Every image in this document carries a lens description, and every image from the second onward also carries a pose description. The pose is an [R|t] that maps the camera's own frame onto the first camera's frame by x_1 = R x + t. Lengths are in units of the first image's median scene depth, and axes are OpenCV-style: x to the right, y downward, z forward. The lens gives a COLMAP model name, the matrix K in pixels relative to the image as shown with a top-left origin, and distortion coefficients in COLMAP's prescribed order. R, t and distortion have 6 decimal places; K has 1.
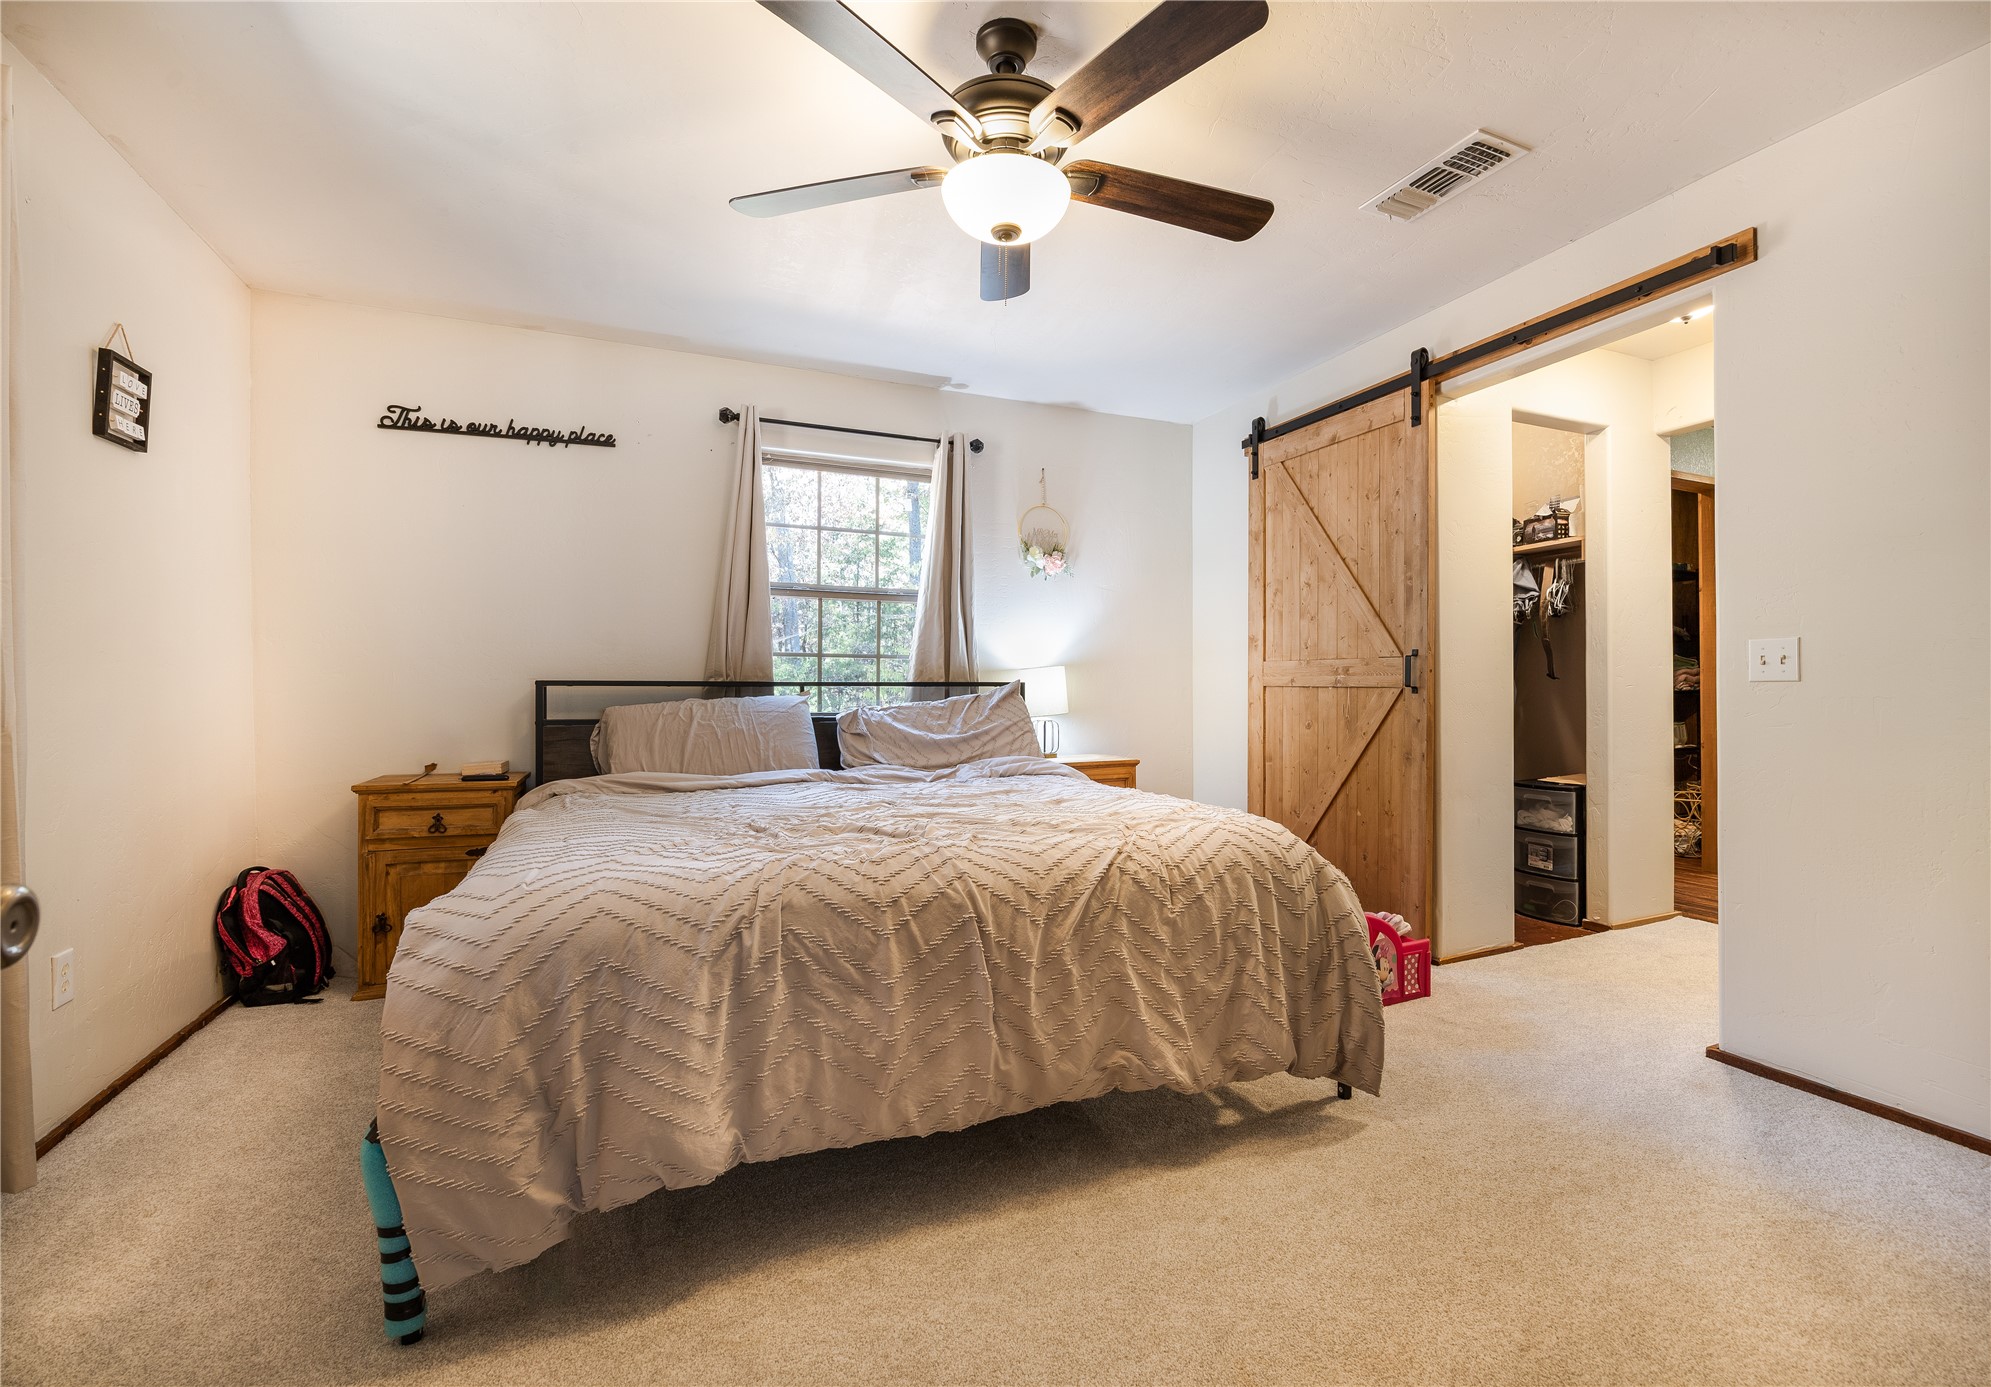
lens RADIAL K [[859.7, 0, 1088.7], [0, 859.7, 671.7], [0, 0, 1]] dist [-0.005147, -0.000620]
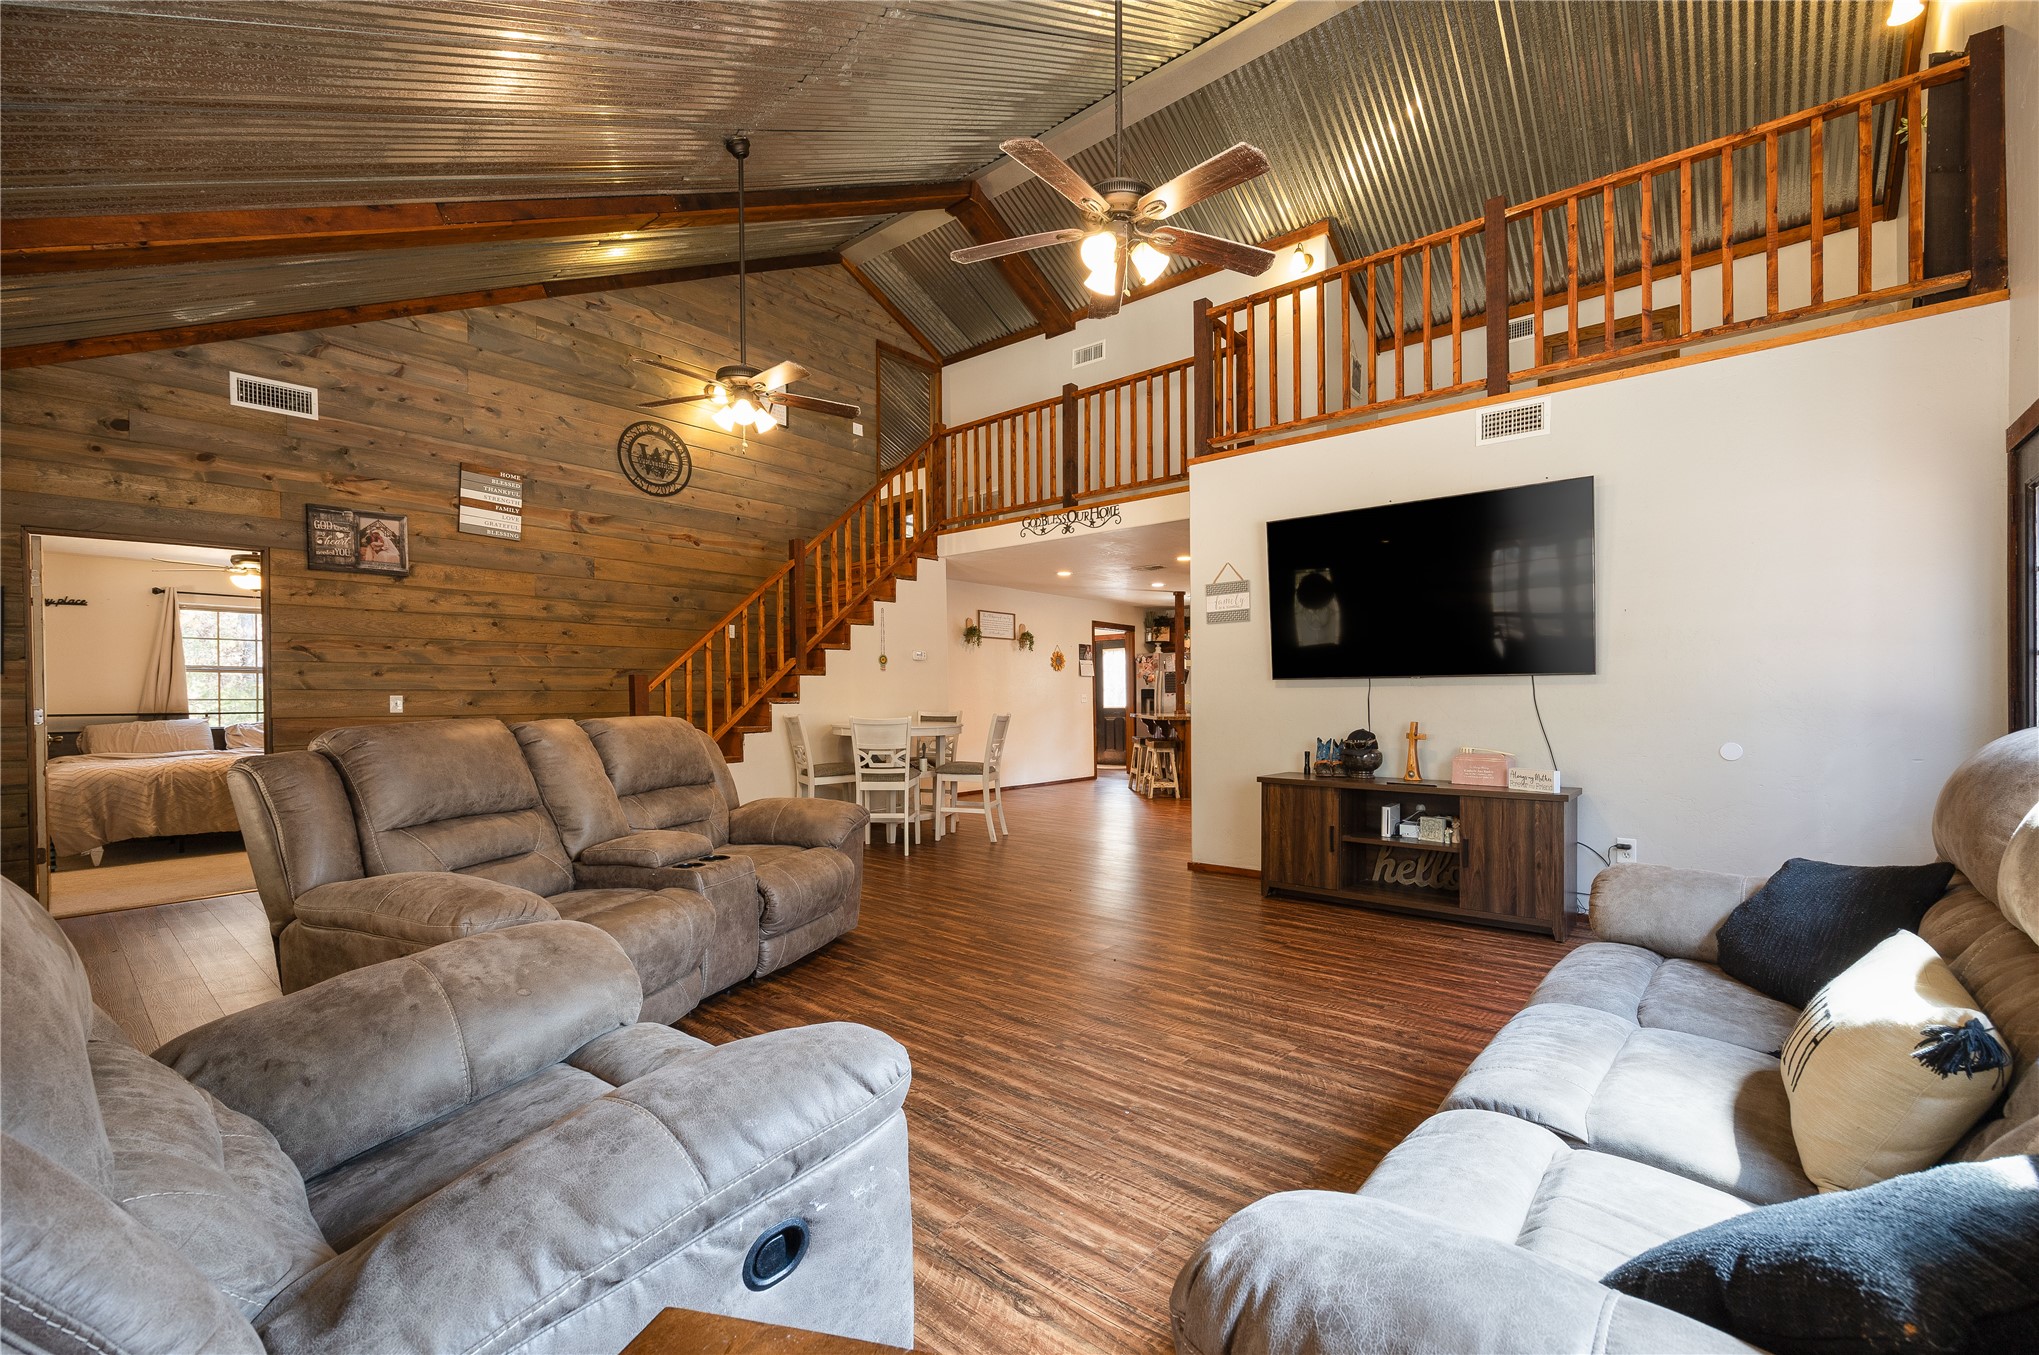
lens RADIAL K [[807.5, 0, 1016.7], [0, 807.5, 692.0], [0, 0, 1]] dist [0.003366, -0.000731]
pose [[0.918993, -0.006919, 0.394213, 1.685696], [0.005987, 0.999976, 0.003594, -0.078680], [-0.394228, -0.000943, 0.919012, -3.816214]]
